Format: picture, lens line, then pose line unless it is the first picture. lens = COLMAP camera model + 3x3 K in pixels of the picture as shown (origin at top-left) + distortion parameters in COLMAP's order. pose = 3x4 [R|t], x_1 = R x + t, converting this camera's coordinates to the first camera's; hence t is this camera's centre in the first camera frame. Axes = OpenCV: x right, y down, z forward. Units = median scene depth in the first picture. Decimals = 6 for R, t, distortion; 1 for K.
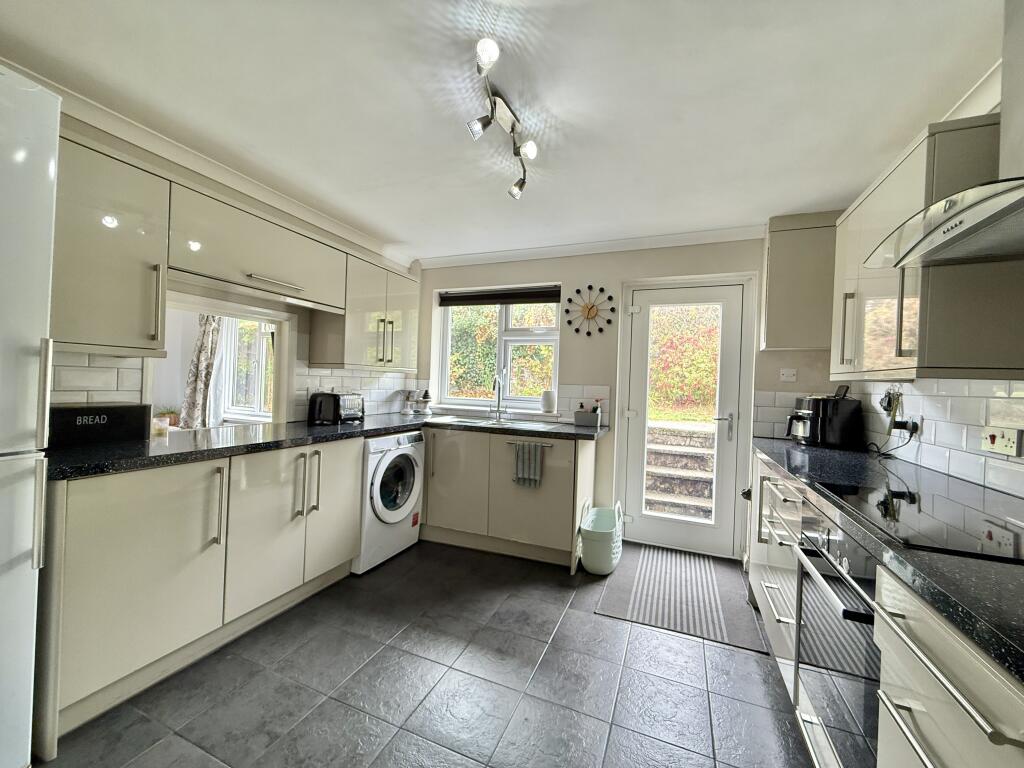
lens RADIAL K [[413.4, 0, 519.0], [0, 413.4, 384.8], [0, 0, 1]] dist [0.000632, 0.000067]
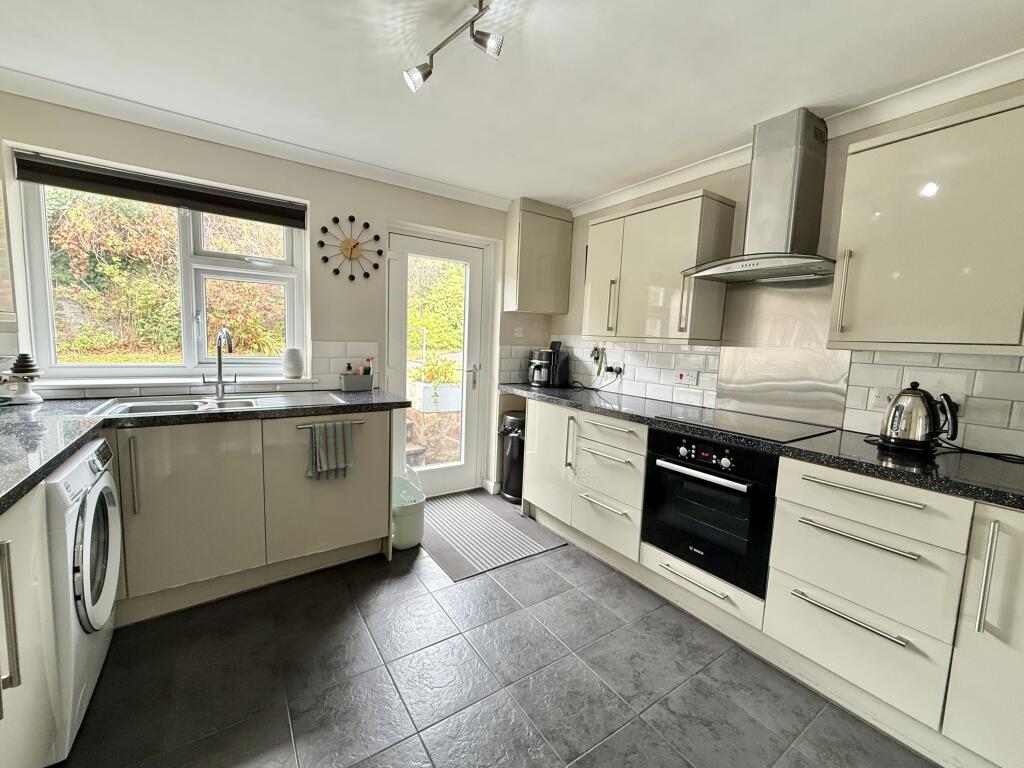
lens RADIAL K [[413.4, 0, 516.7], [0, 413.4, 383.2], [0, 0, 1]] dist [0.000632, 0.000067]
pose [[0.558377, -0.100115, 0.823524, -0.342168], [-0.015425, 0.991267, 0.130965, -0.030055], [-0.829444, -0.085831, 0.551956, 0.266797]]
